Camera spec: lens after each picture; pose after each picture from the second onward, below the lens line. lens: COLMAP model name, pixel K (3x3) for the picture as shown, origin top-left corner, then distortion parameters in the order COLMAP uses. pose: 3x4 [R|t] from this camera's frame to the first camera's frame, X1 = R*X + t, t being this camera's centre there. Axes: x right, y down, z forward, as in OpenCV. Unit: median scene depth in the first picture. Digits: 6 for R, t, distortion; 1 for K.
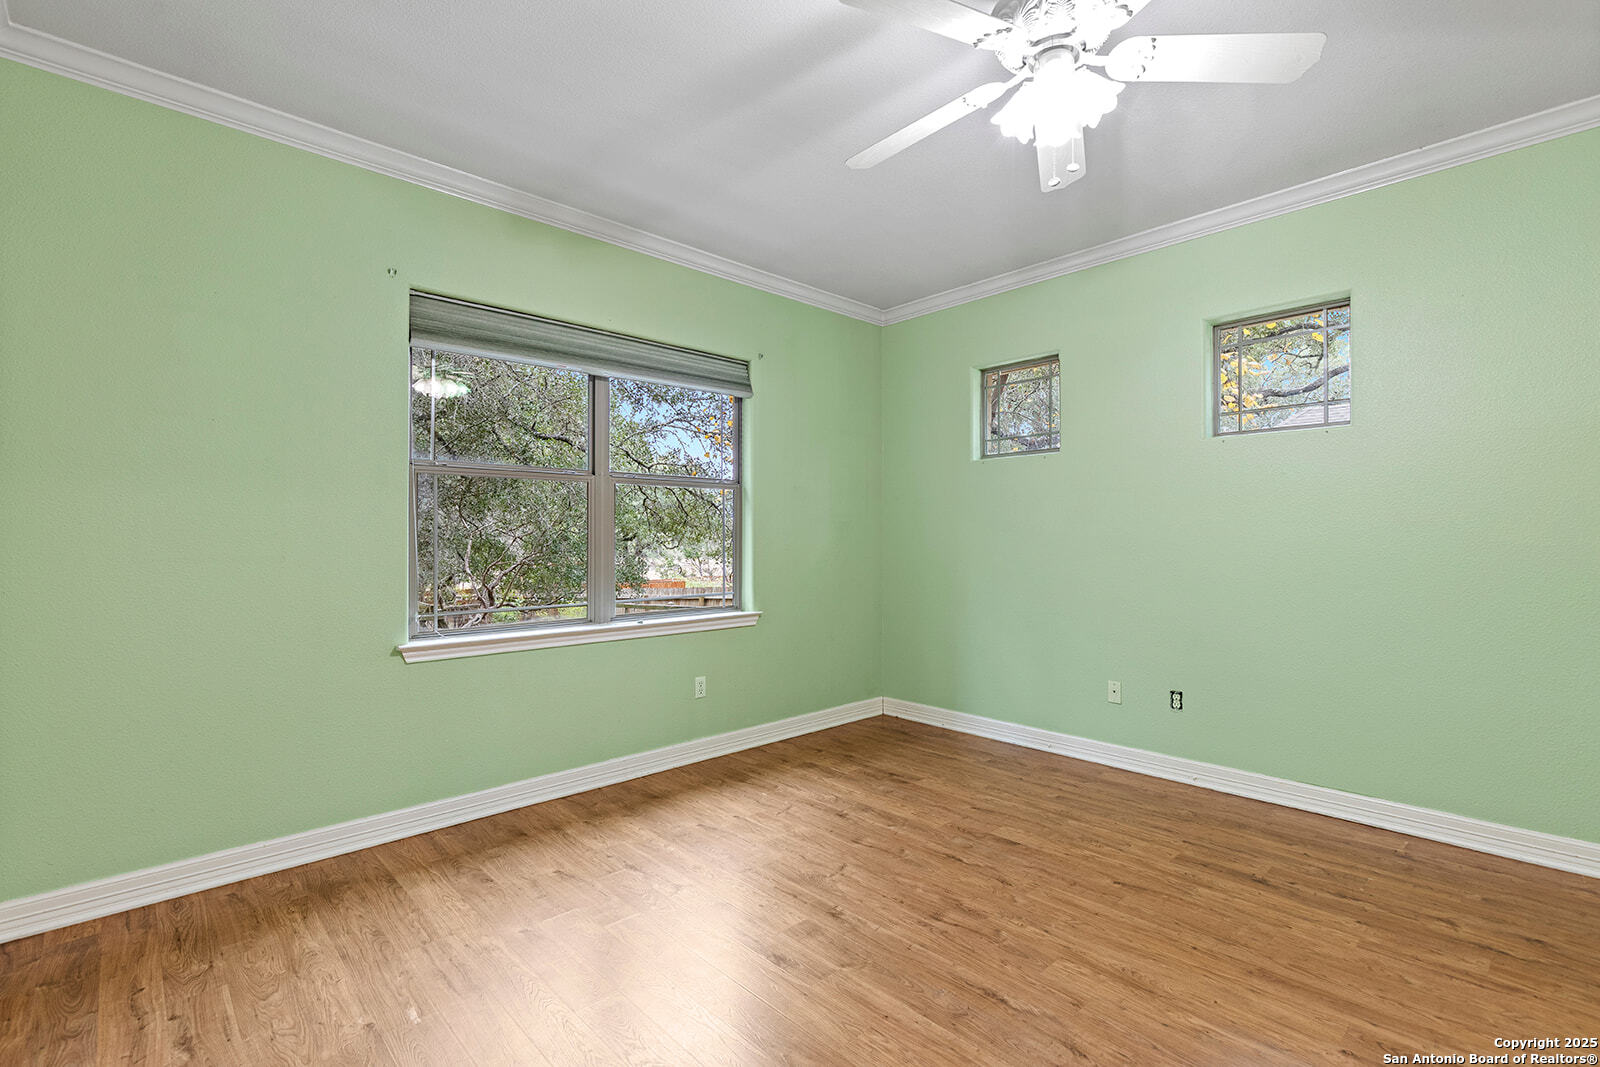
lens RADIAL K [[725.2, 0, 800.0], [0, 725.2, 533.5], [0, 0, 1]] dist [-0.002657, -0.000362]
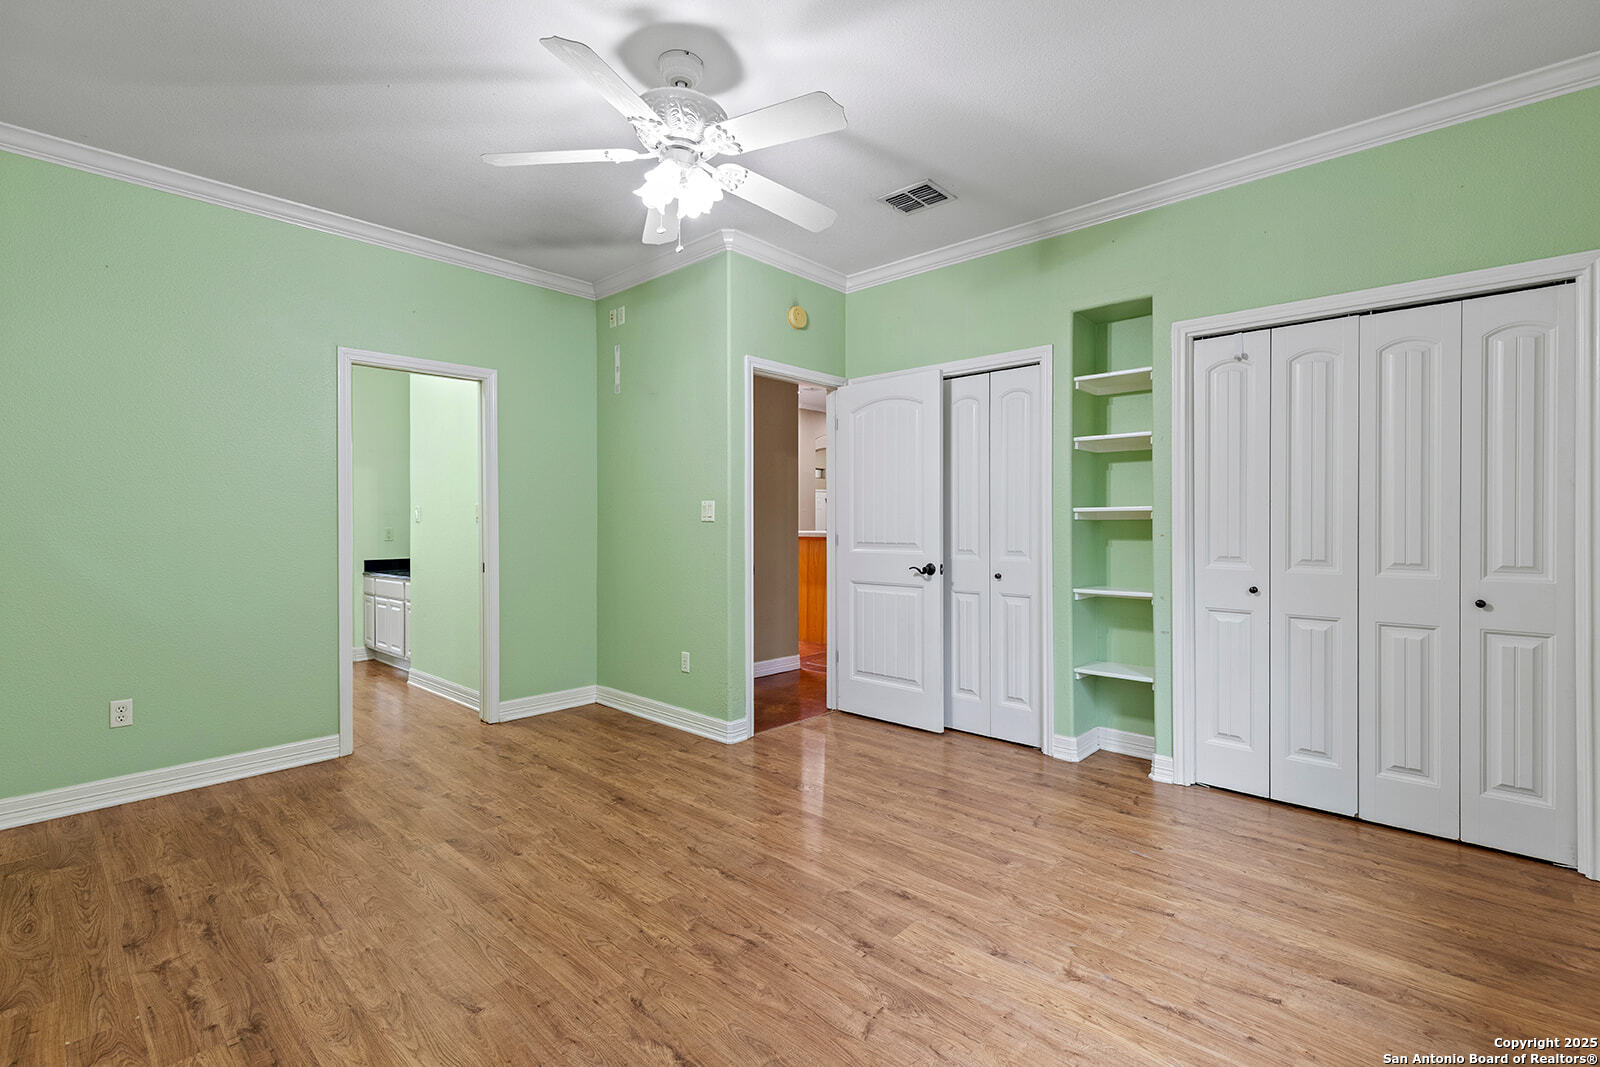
lens RADIAL K [[725.2, 0, 800.0], [0, 725.2, 533.5], [0, 0, 1]] dist [-0.002657, -0.000362]
pose [[-0.997395, 0.006881, -0.071804, 0.187874], [0.006559, 0.999967, 0.004721, 0.017939], [0.071834, 0.004237, -0.997408, 1.893092]]
